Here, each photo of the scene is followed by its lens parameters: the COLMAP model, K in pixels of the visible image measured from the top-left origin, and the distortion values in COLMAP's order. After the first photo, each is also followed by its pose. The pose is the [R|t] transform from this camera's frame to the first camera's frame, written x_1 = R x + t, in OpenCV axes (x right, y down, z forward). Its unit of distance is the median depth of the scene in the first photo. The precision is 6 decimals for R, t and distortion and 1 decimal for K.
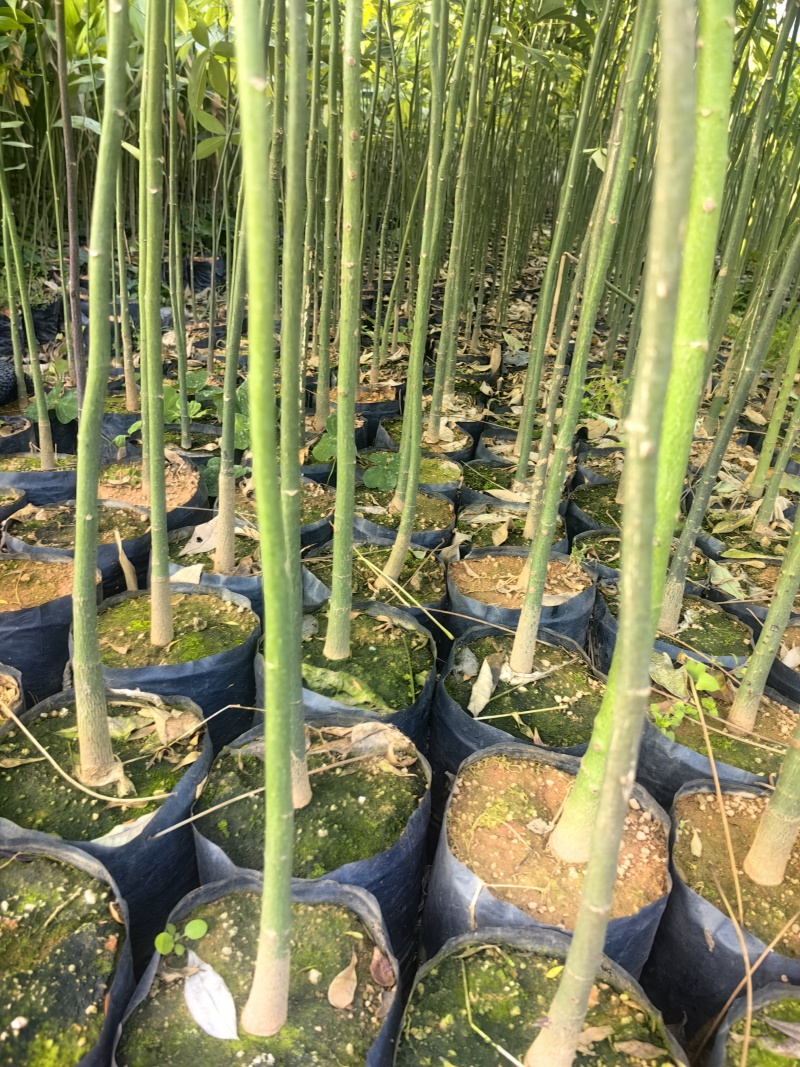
lens RADIAL K [[848.9, 0, 401.8], [0, 848.9, 526.2], [0, 0, 1]] dist [0.036771, -0.054711]
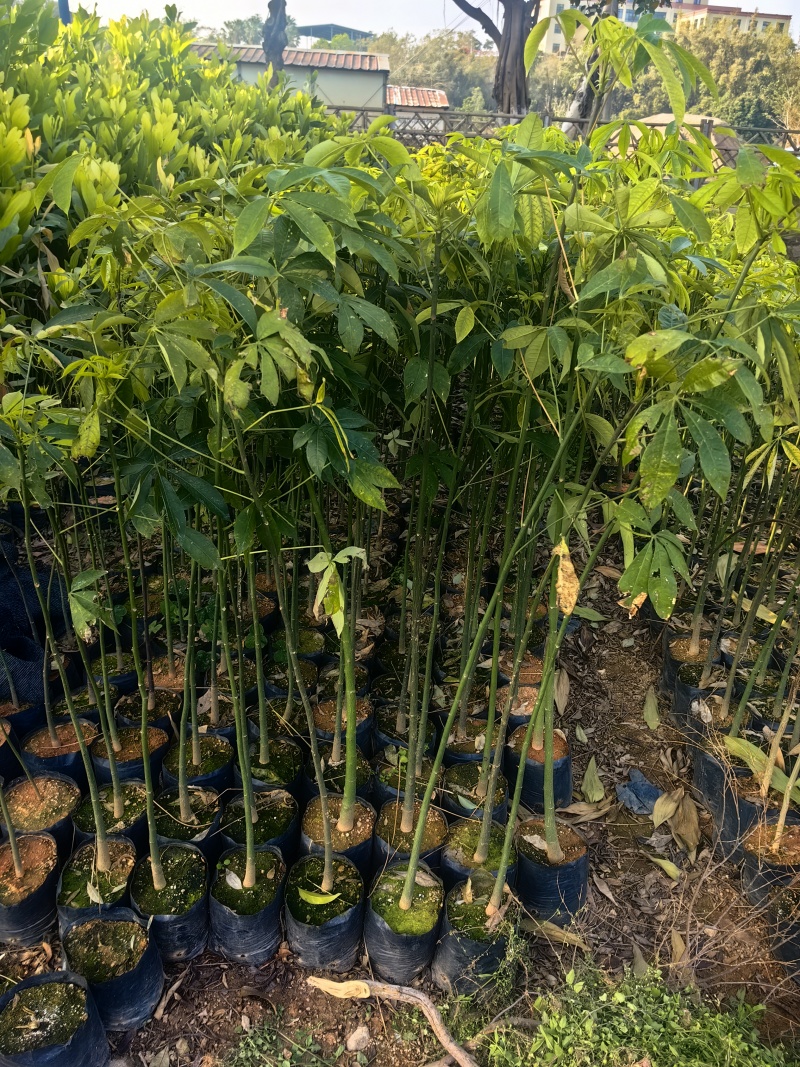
lens RADIAL K [[848.9, 0, 393.6], [0, 848.9, 537.8], [0, 0, 1]] dist [0.036771, -0.054711]
pose [[0.995218, -0.076204, 0.061109, 0.240825], [0.073341, 0.996160, 0.047807, -0.719819], [-0.064517, -0.043097, 0.996986, -1.838468]]
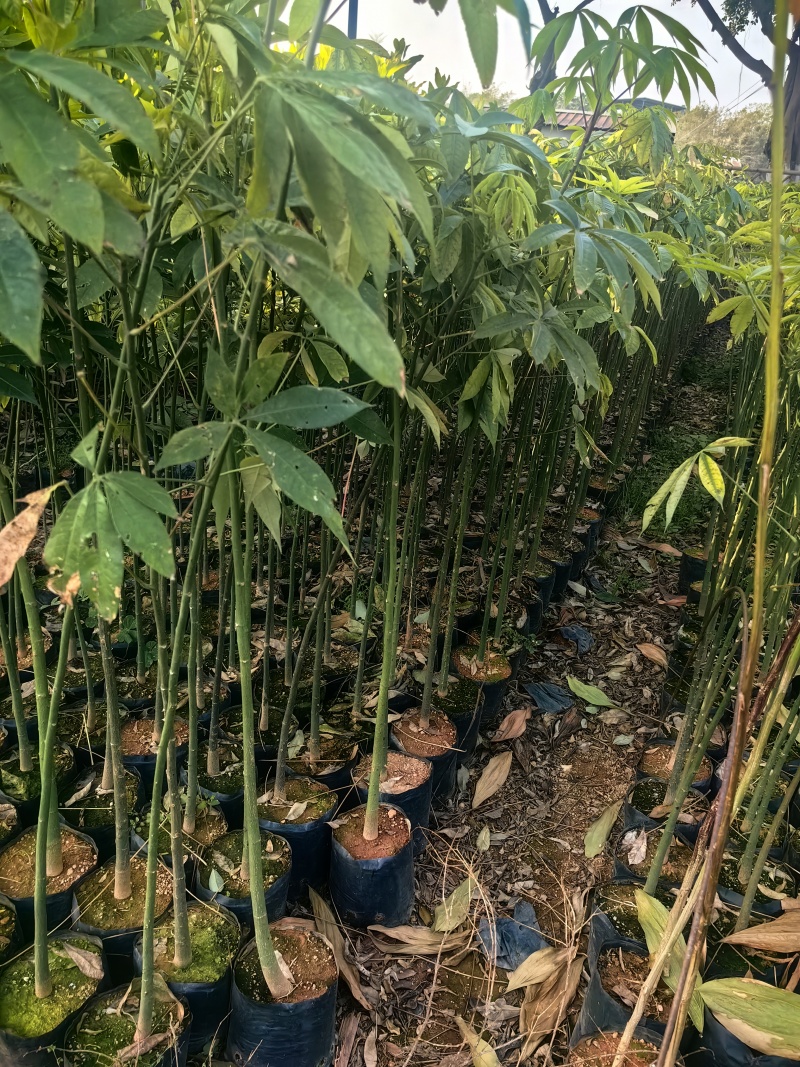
lens RADIAL K [[848.9, 0, 391.9], [0, 848.9, 535.2], [0, 0, 1]] dist [0.036771, -0.054711]
pose [[0.973003, 0.079496, -0.216670, 1.408756], [-0.085686, 0.996135, -0.019310, -0.548781], [0.214298, 0.037354, 0.976054, -1.089257]]
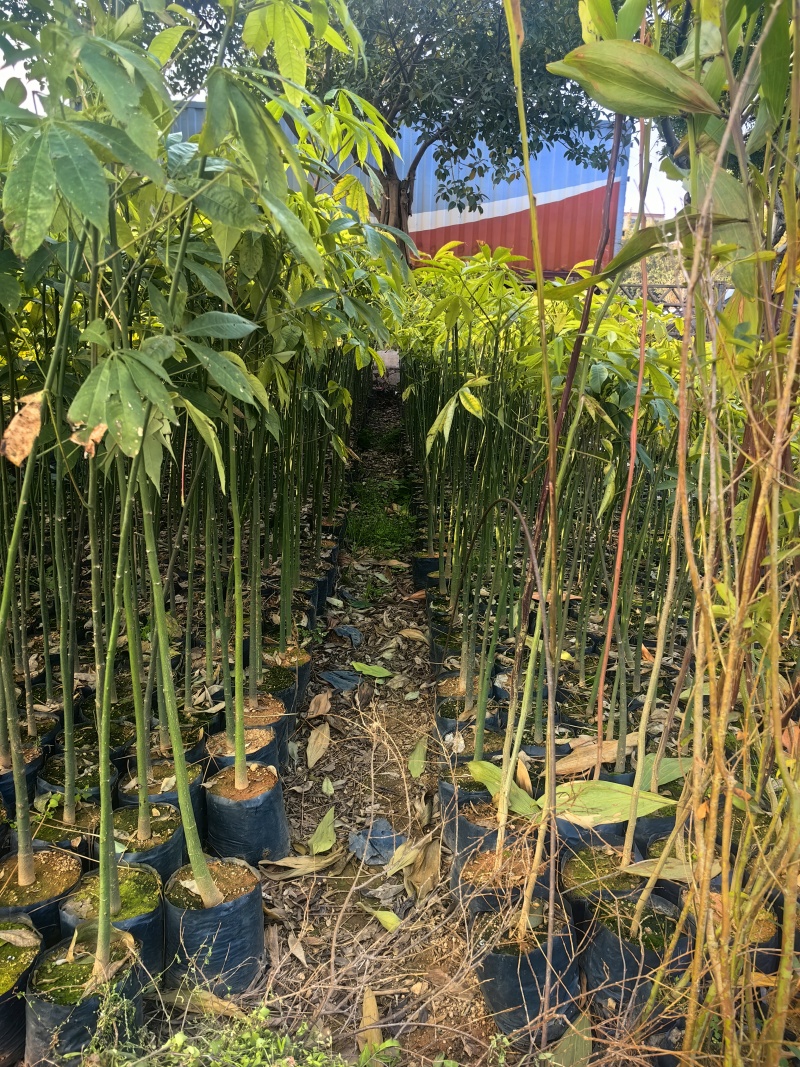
lens RADIAL K [[848.9, 0, 394.7], [0, 848.9, 540.0], [0, 0, 1]] dist [0.036771, -0.054711]
pose [[0.982814, -0.105198, 0.151692, 1.049225], [0.126076, 0.982748, -0.135319, -0.089451], [-0.134840, 0.152118, 0.979121, -1.499964]]
